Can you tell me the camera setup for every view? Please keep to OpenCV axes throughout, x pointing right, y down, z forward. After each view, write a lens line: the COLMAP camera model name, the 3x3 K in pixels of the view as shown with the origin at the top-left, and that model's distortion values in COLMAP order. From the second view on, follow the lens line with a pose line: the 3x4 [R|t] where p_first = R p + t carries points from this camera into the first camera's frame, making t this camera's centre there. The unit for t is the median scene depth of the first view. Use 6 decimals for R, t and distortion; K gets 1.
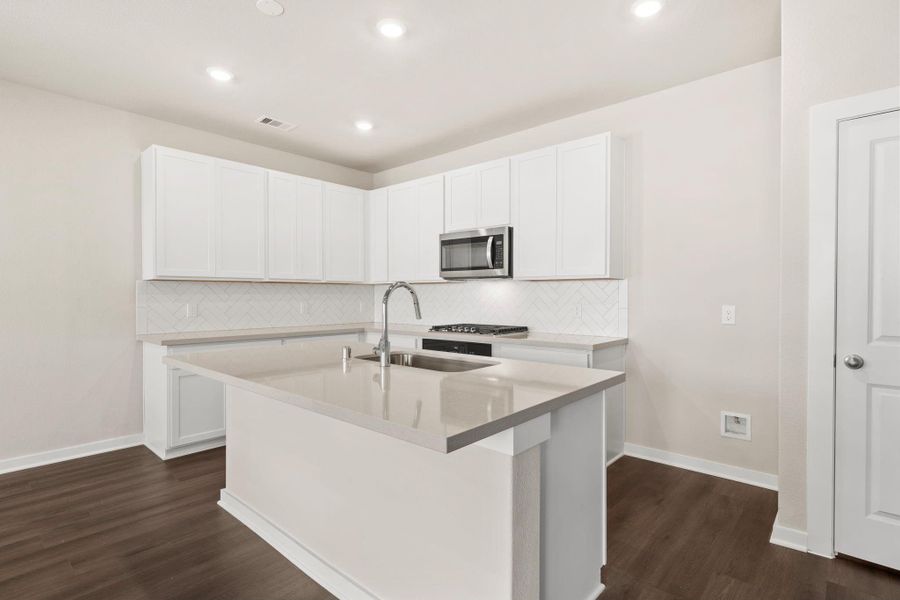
lens RADIAL K [[444.9, 0, 447.6], [0, 444.9, 300.8], [0, 0, 1]] dist [0.001151, 0.000159]
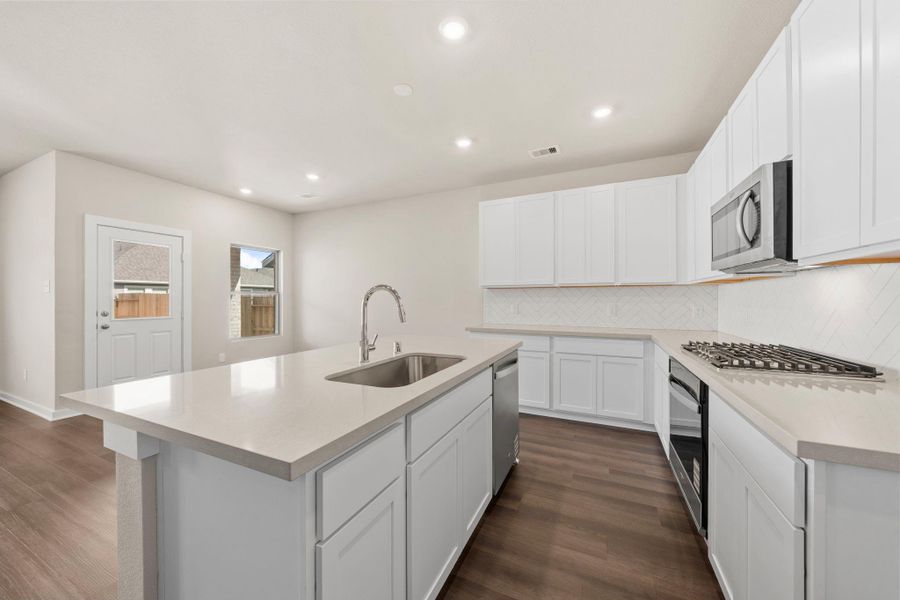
lens RADIAL K [[331.1, 0, 444.5], [0, 331.1, 299.7], [0, 0, 1]] dist [0.000744, 0.000048]
pose [[0.277898, 0.001922, -0.960609, 0.373083], [-0.011022, 0.999939, -0.001188, -0.004266], [0.960547, 0.010918, 0.277902, 0.500929]]
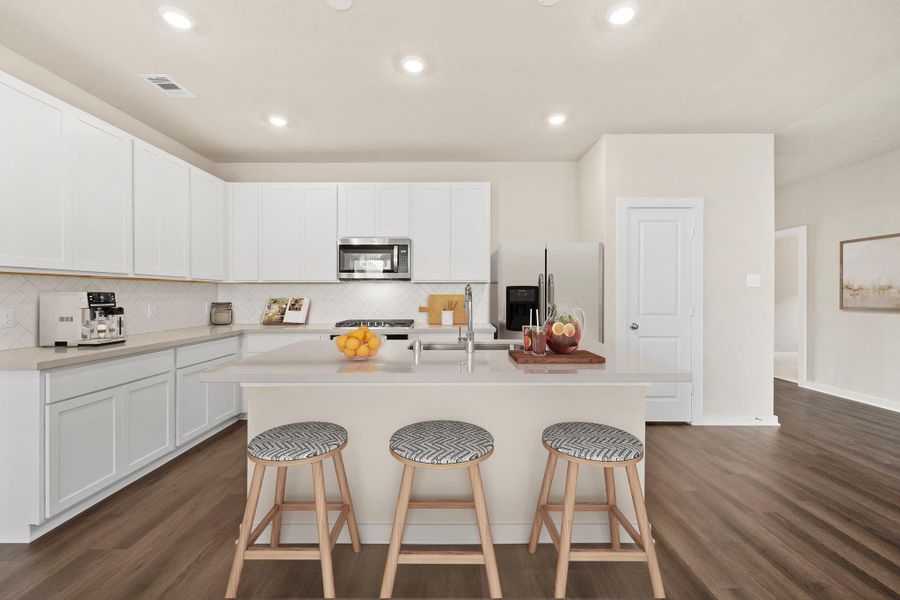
lens RADIAL K [[381.6, 0, 449.7], [0, 381.6, 297.1], [0, 0, 1]] dist [0.000639, 0.000093]
pose [[0.745077, -0.006490, 0.666947, -0.462945], [0.010713, 0.999940, -0.002238, -0.001440], [-0.666893, 0.008812, 0.745102, 0.128740]]
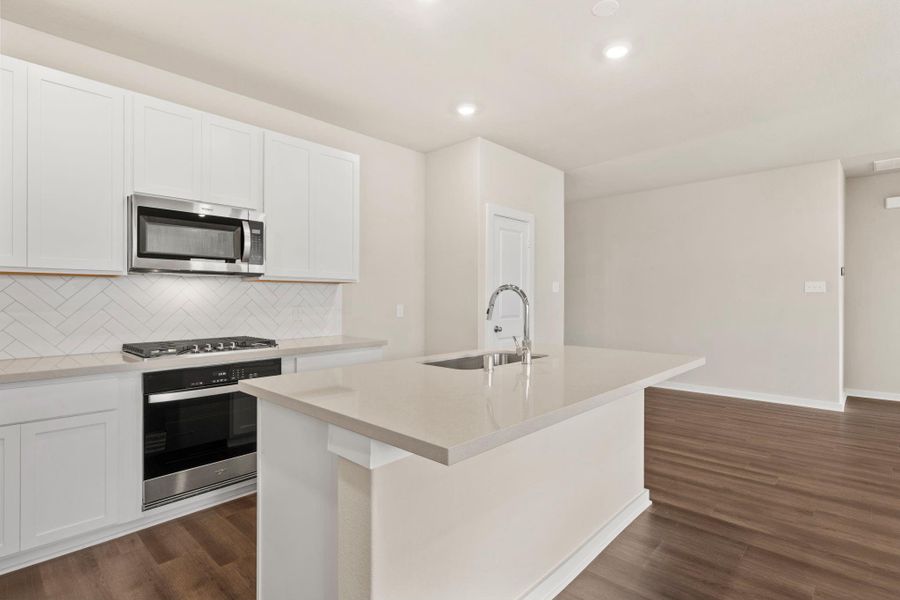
lens RADIAL K [[444.9, 0, 447.6], [0, 444.9, 300.8], [0, 0, 1]] dist [0.001151, 0.000159]
pose [[0.029826, -0.006553, 0.999534, -0.634170], [0.013410, 0.999891, 0.006156, -0.007277], [-0.999465, 0.013220, 0.029911, 0.601840]]
